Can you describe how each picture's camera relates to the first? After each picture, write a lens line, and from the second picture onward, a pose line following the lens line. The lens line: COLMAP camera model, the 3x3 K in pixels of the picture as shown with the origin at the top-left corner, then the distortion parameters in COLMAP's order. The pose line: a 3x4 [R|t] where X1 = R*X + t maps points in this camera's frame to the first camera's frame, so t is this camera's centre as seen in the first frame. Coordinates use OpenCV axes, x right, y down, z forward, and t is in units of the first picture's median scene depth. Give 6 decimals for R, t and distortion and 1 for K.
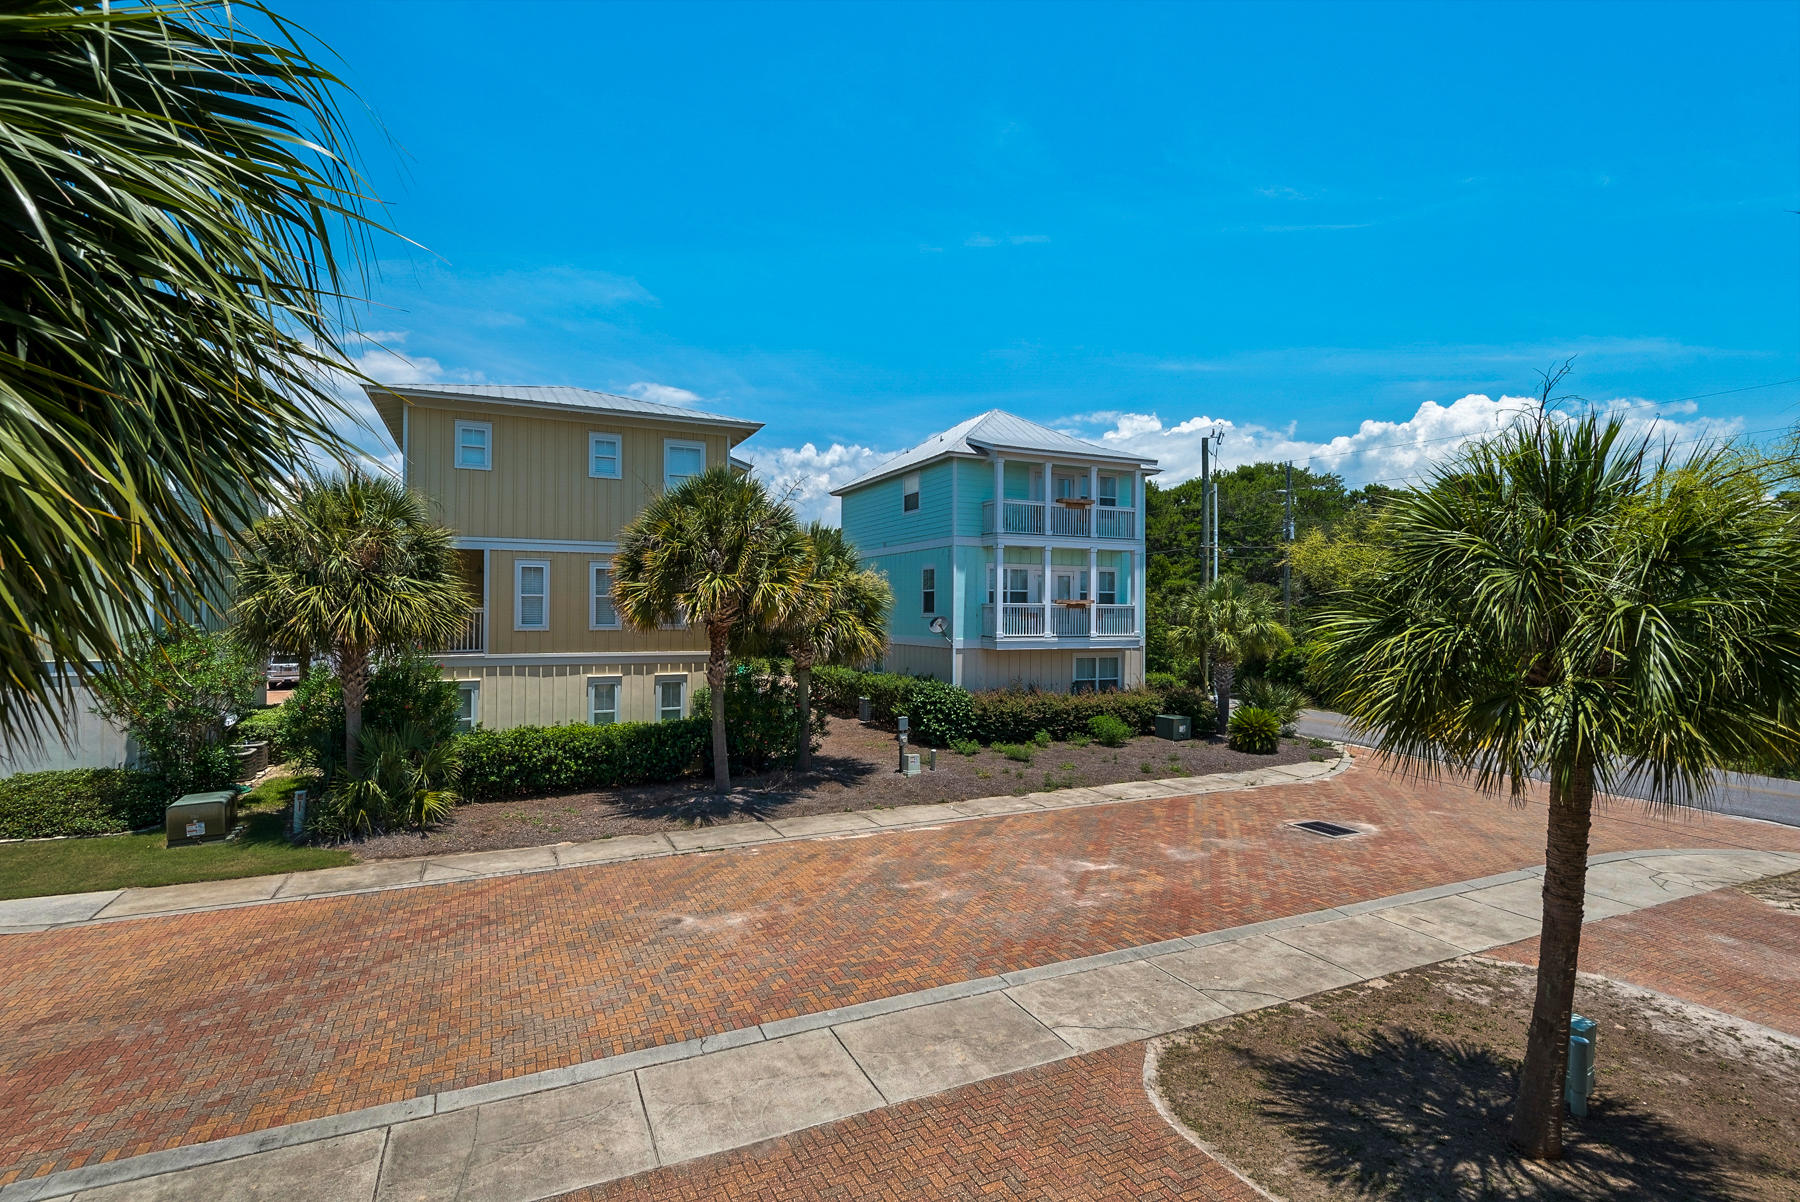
lens RADIAL K [[839.7, 0, 900.0], [0, 839.7, 601.0], [0, 0, 1]] dist [0.022244, -0.030436]
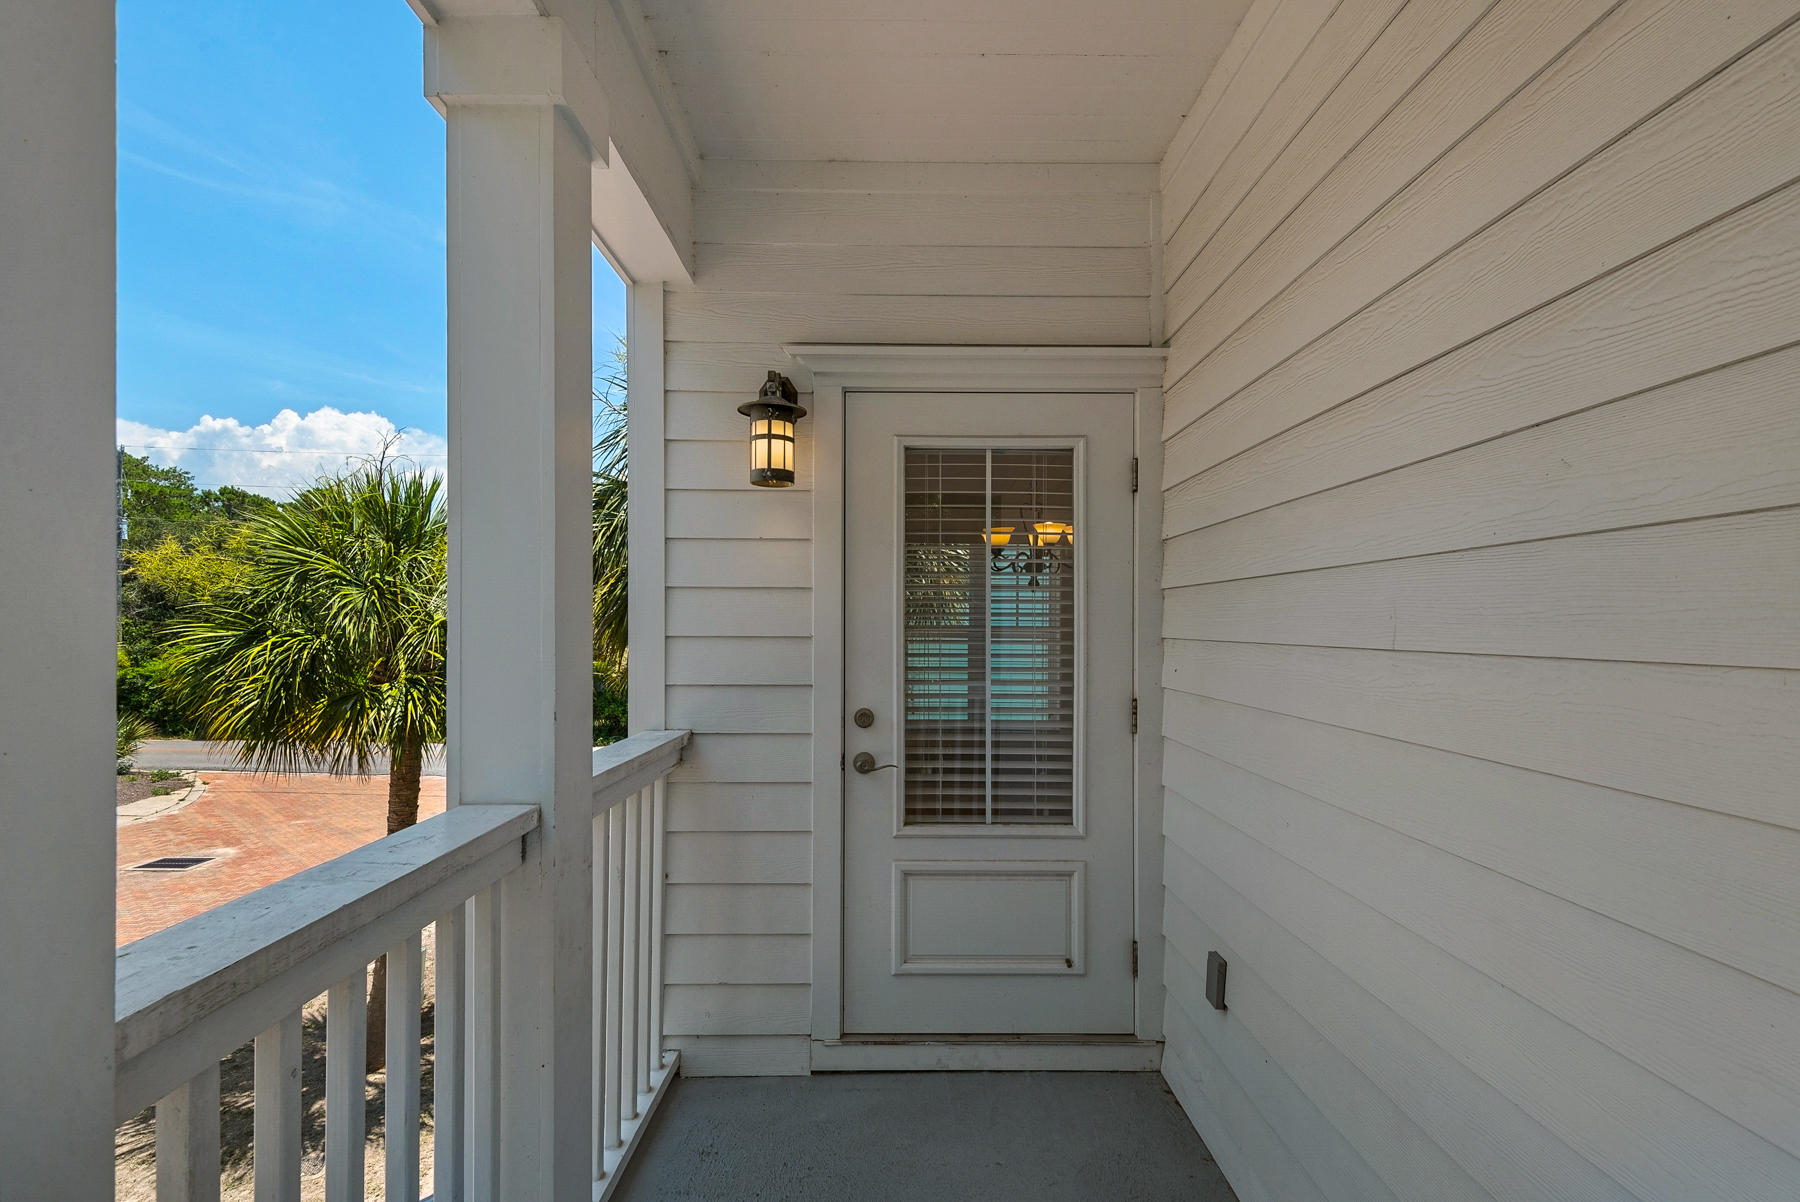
lens RADIAL K [[906.3, 0, 901.4], [0, 906.3, 623.1], [0, 0, 1]] dist [0.001715, -0.000250]
pose [[0.407372, -0.001444, 0.913261, -0.144121], [-0.006058, 0.999972, 0.004284, 0.002012], [-0.913242, -0.007278, 0.407352, -0.237331]]
